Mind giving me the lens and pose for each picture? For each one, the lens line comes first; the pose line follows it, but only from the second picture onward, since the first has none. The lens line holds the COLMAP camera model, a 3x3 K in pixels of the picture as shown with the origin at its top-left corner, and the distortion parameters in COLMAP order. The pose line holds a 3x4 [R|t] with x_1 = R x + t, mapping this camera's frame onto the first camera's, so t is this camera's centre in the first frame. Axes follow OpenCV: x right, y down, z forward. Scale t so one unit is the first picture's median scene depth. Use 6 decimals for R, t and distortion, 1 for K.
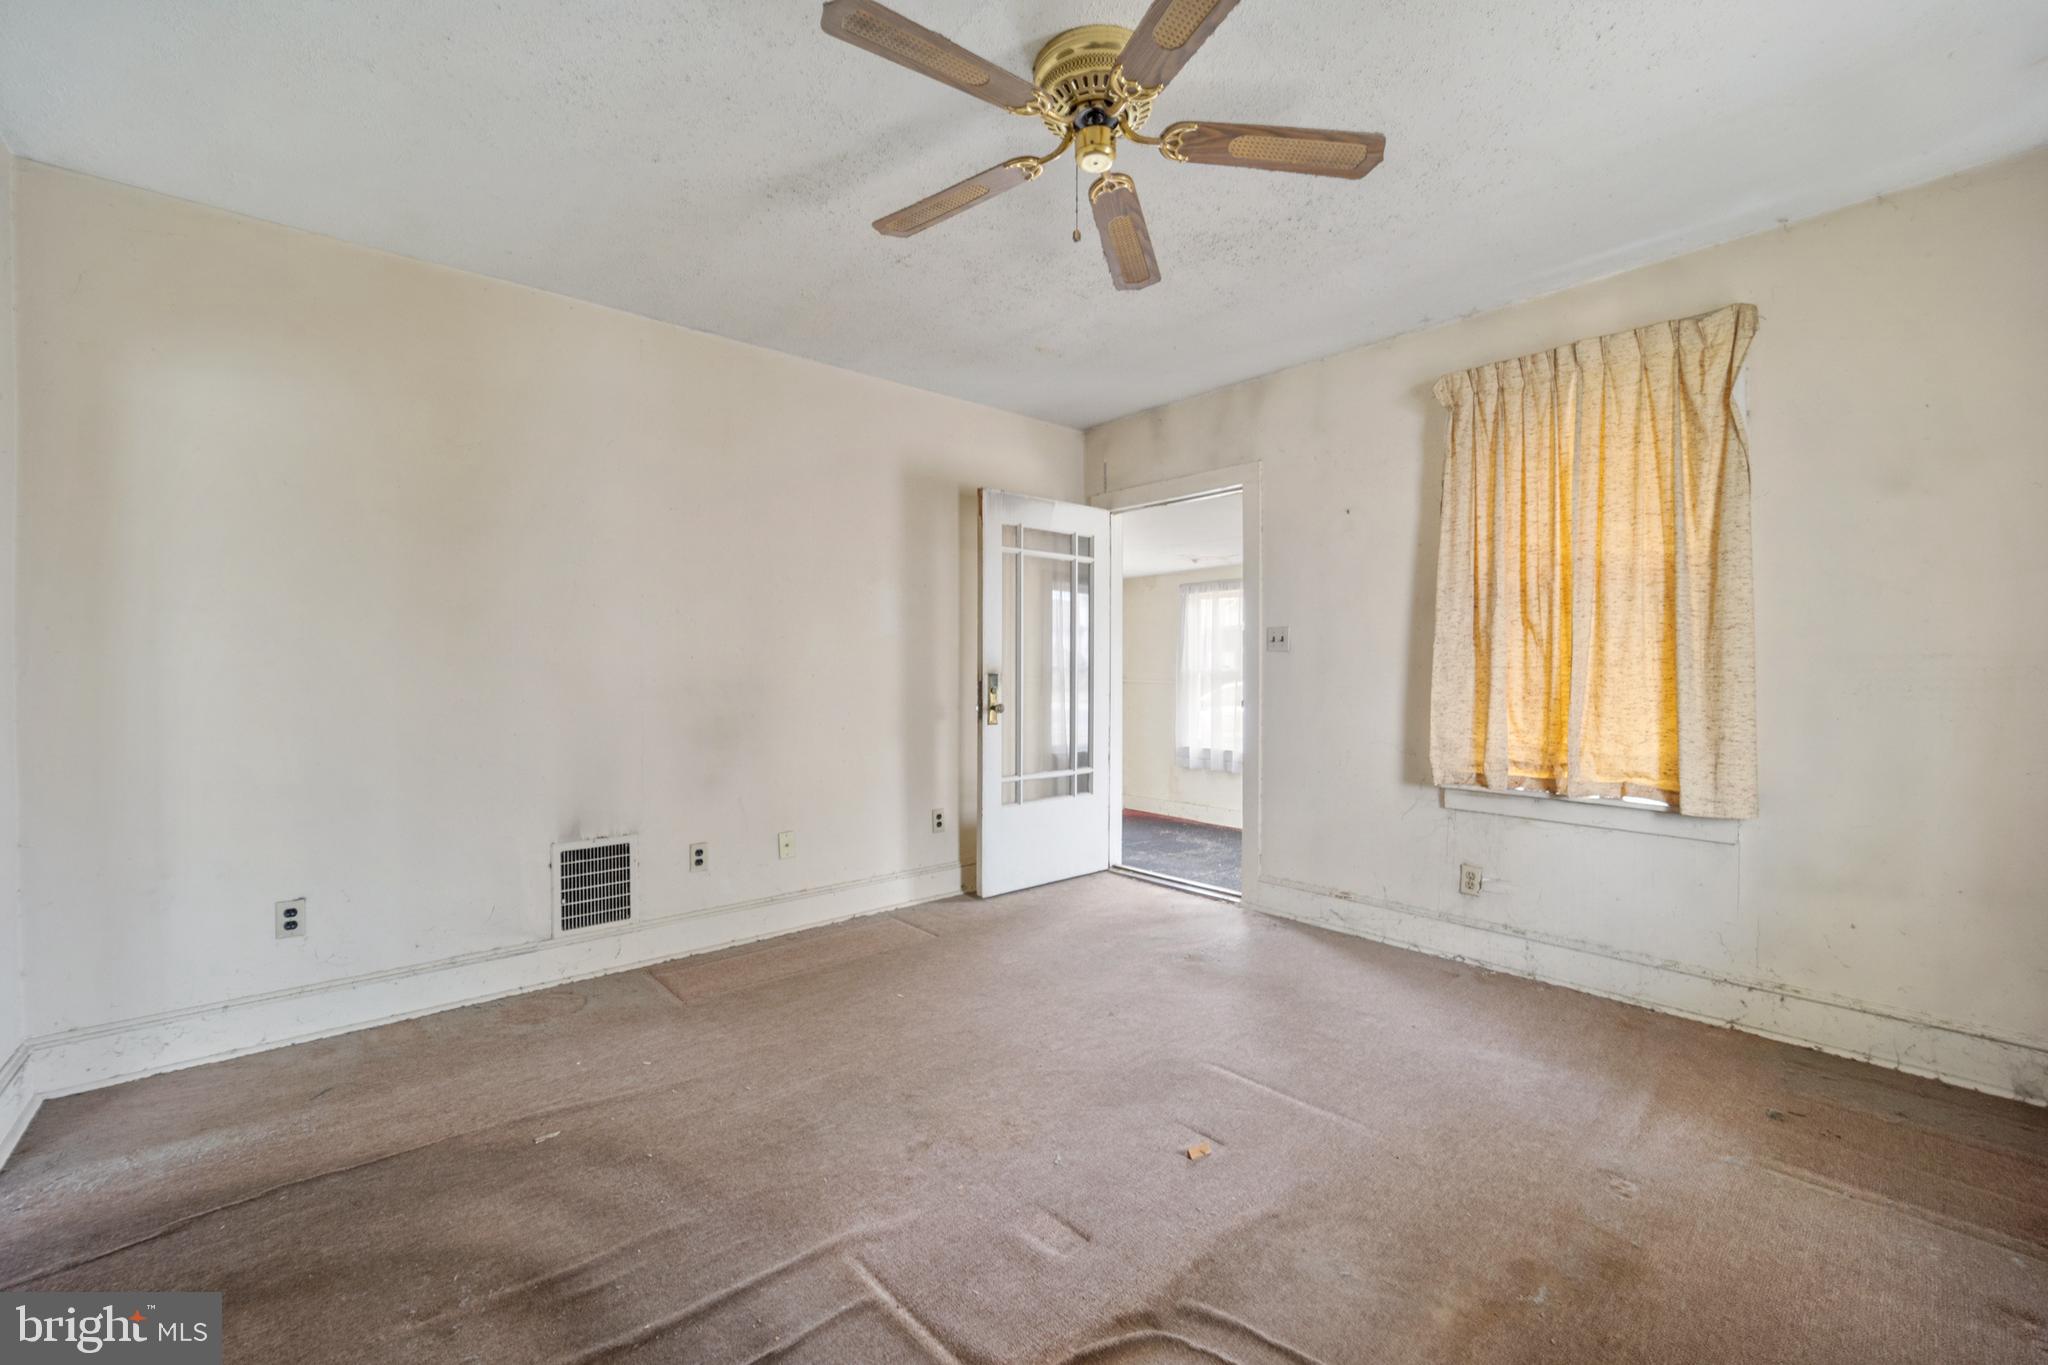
lens RADIAL K [[853.7, 0, 1012.9], [0, 853.7, 675.3], [0, 0, 1]] dist [-0.024521, -0.000238]
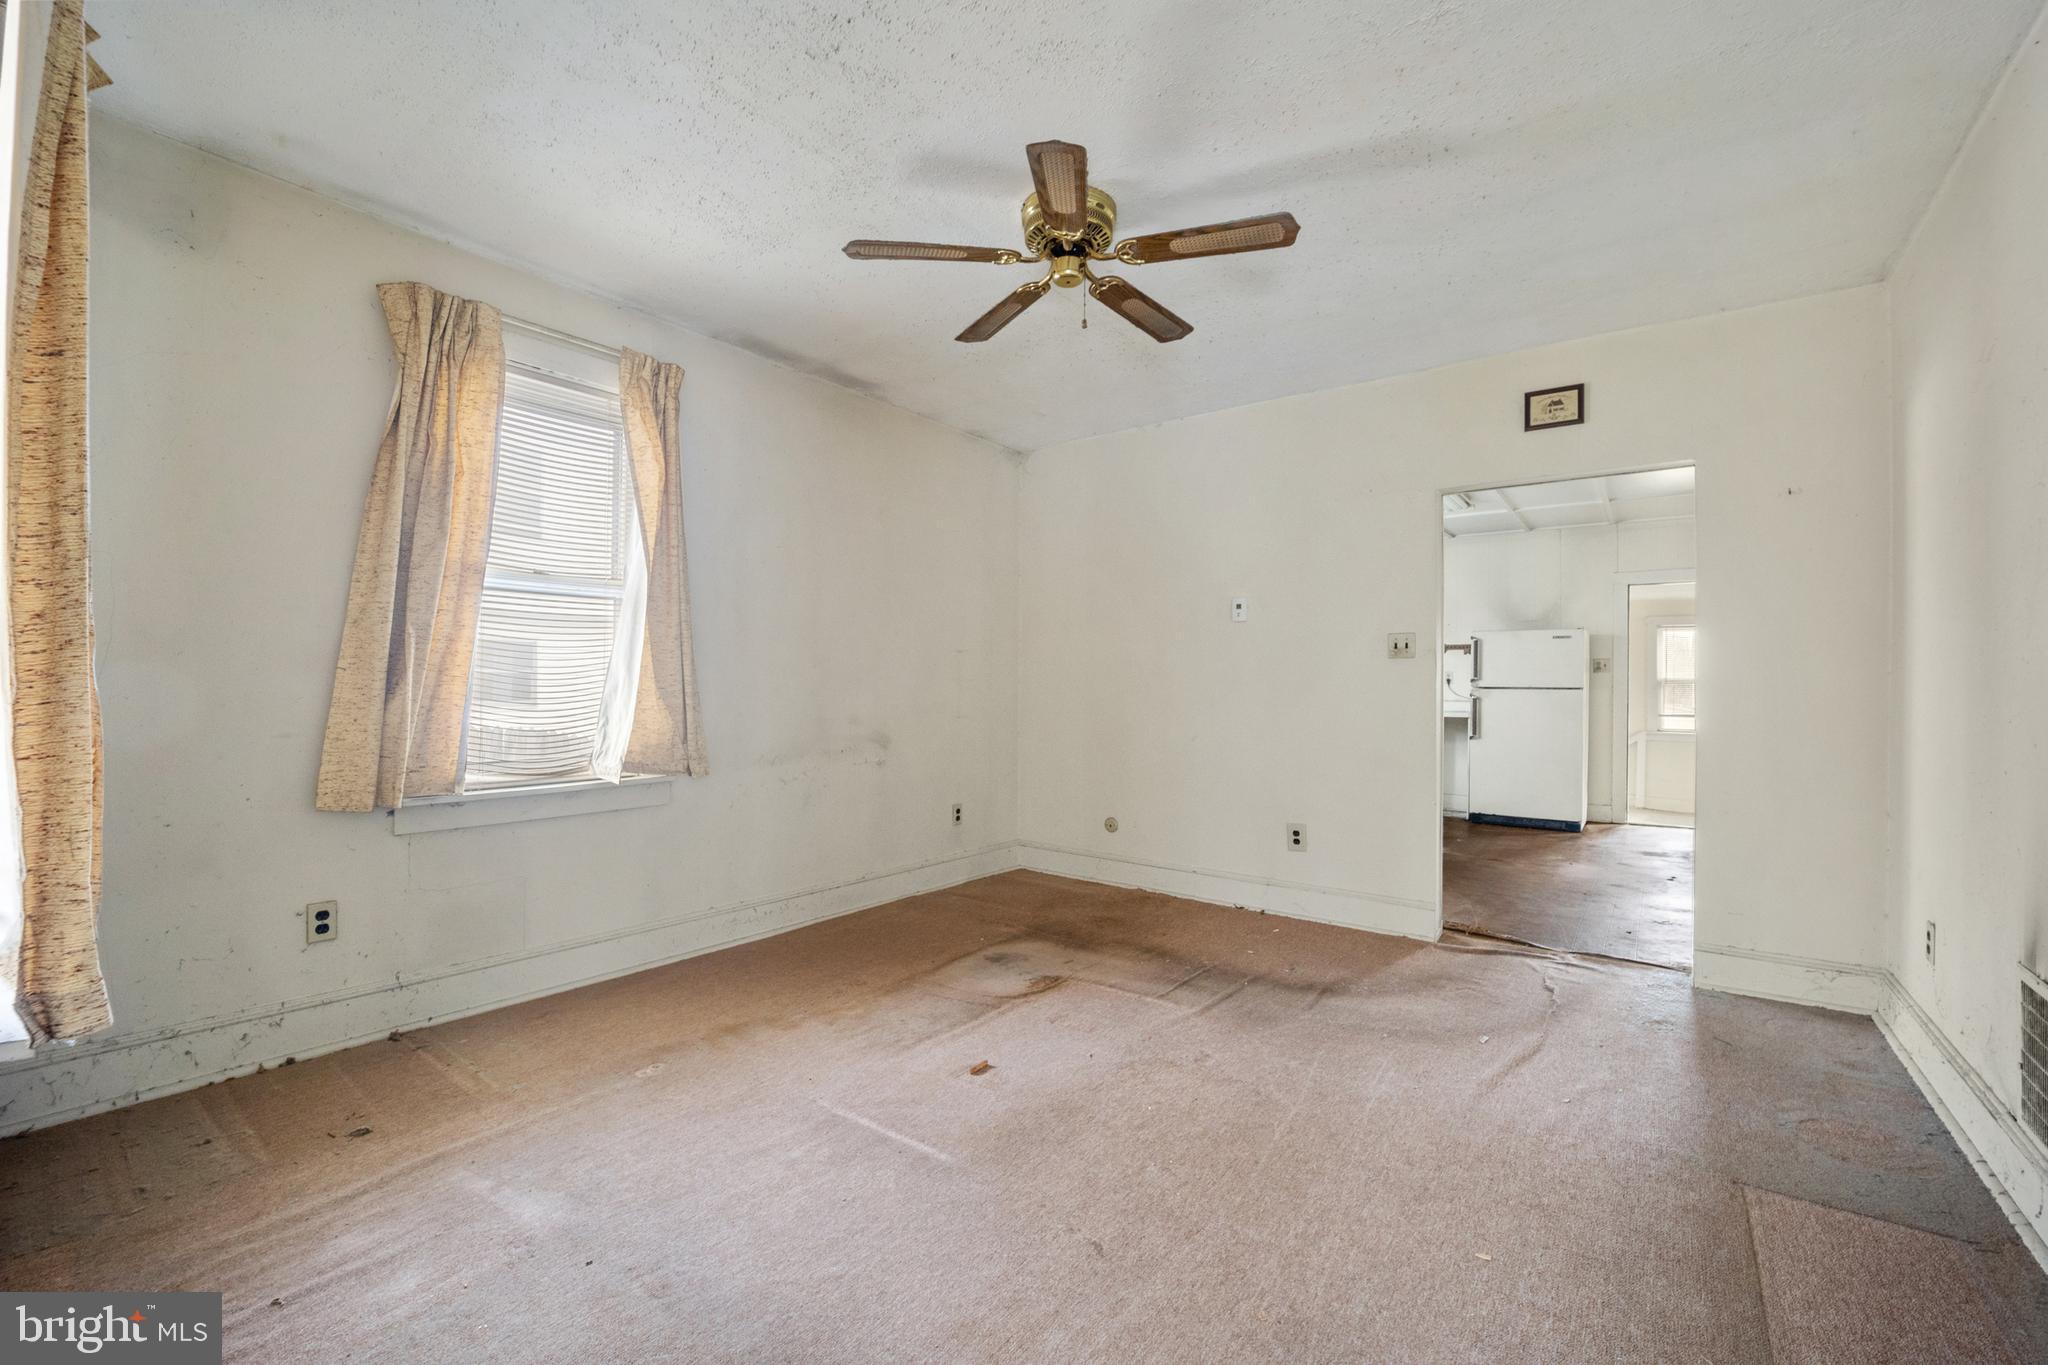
lens RADIAL K [[833.5, 0, 1031.1], [0, 833.5, 684.5], [0, 0, 1]] dist [-0.020654, -0.000085]
pose [[-0.975318, -0.007757, -0.220668, 0.279675], [-0.010174, 0.999900, 0.009817, 0.007501], [0.220570, 0.011819, -0.975300, 1.456829]]
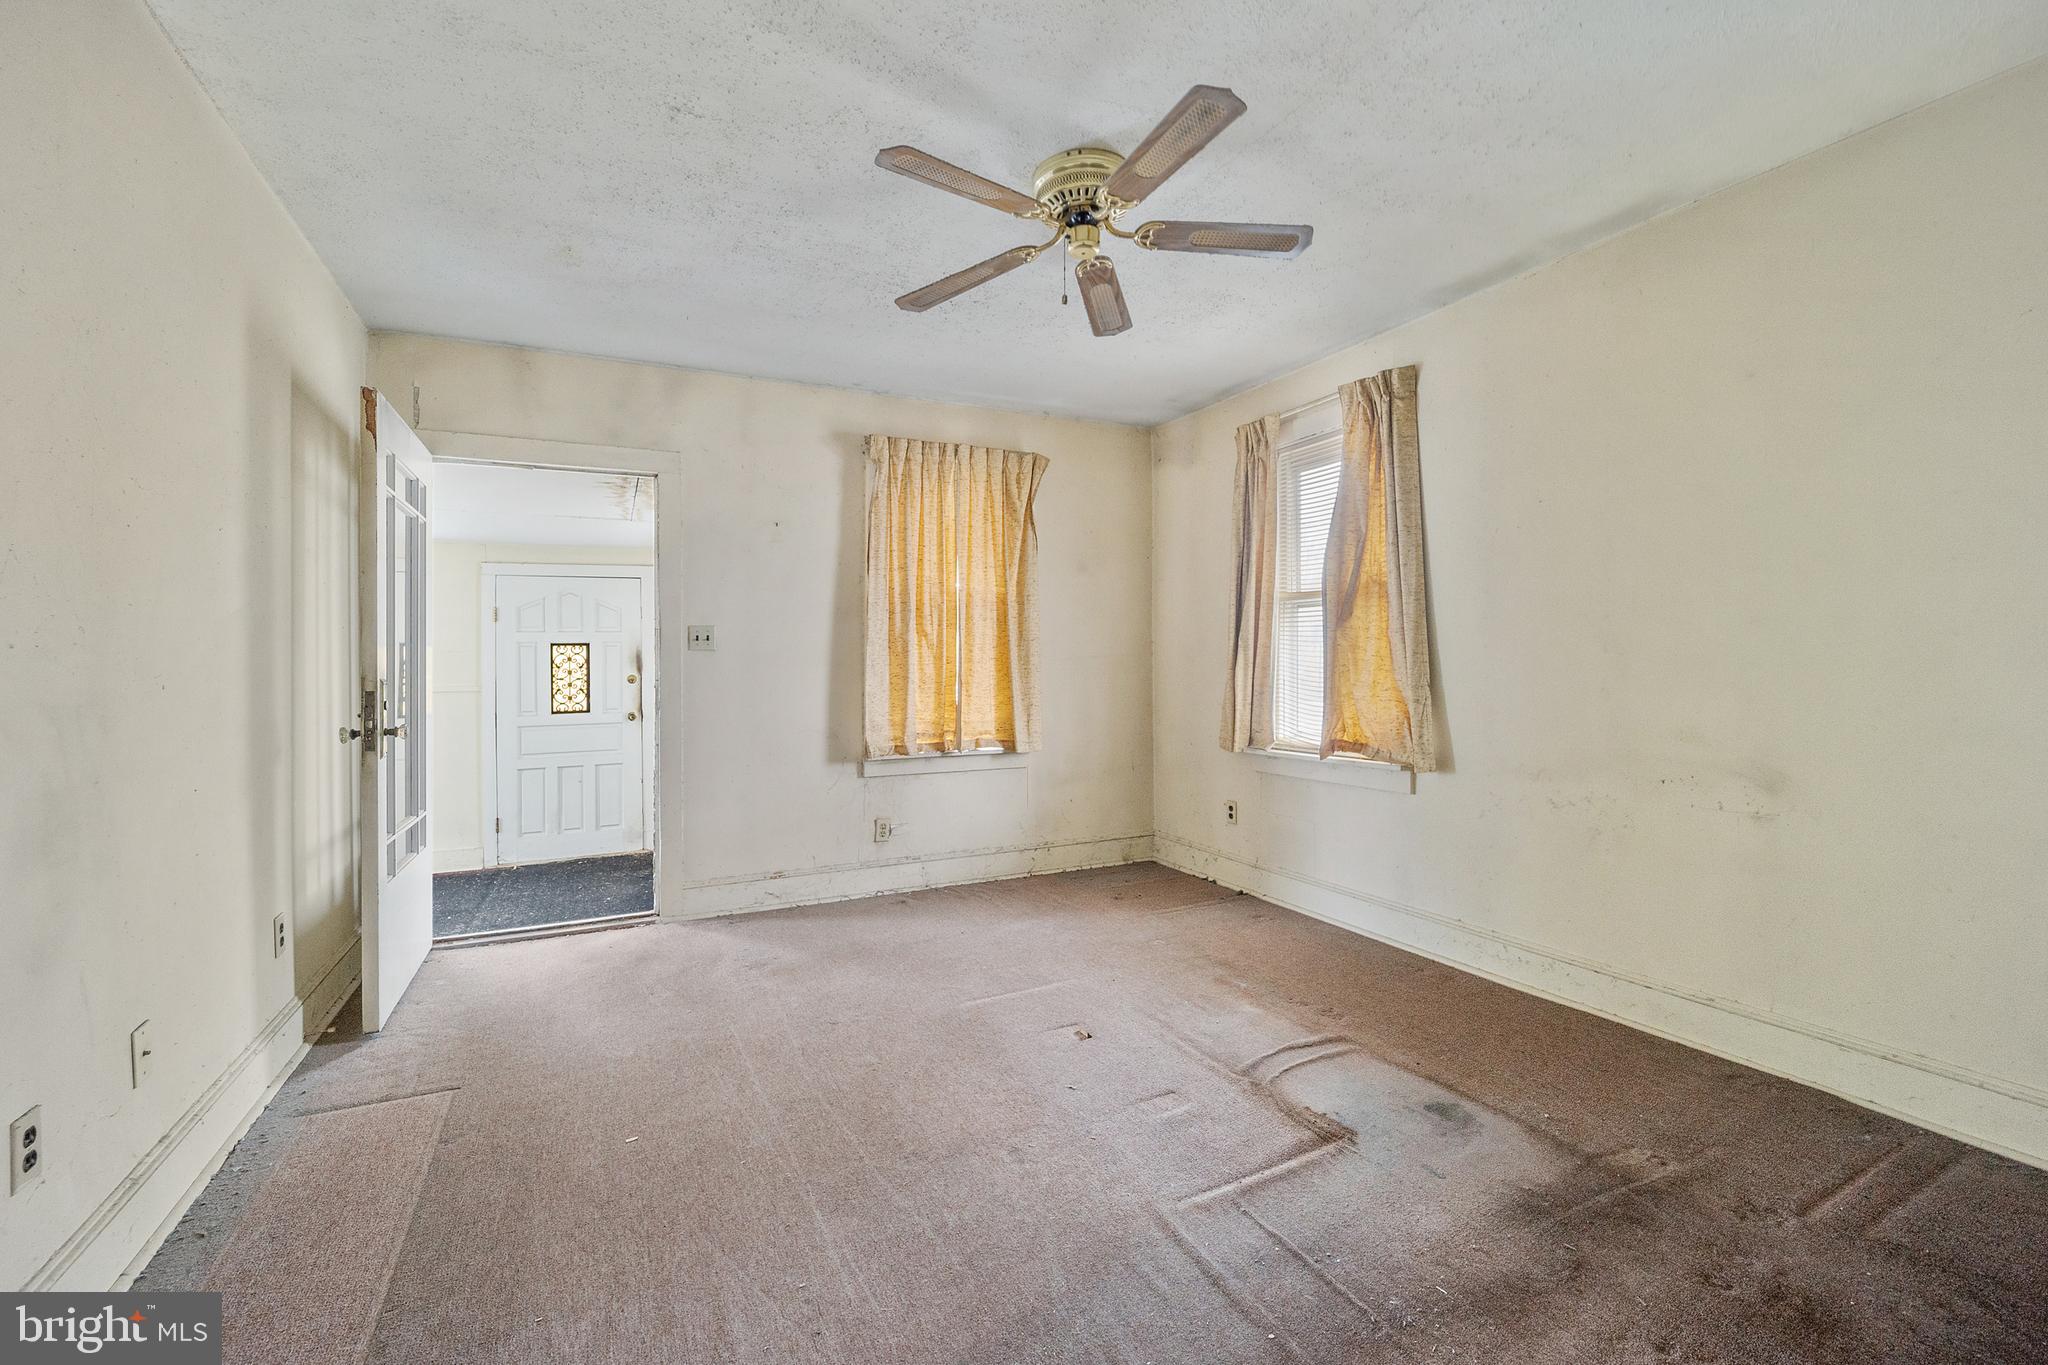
lens RADIAL K [[856.0, 0, 1028.4], [0, 856.0, 661.0], [0, 0, 1]] dist [-0.016792, -0.000129]
pose [[0.234039, 0.002337, 0.972224, -0.730689], [0.020634, 0.999760, -0.007371, -0.000884], [-0.972008, 0.021785, 0.233935, 0.516159]]
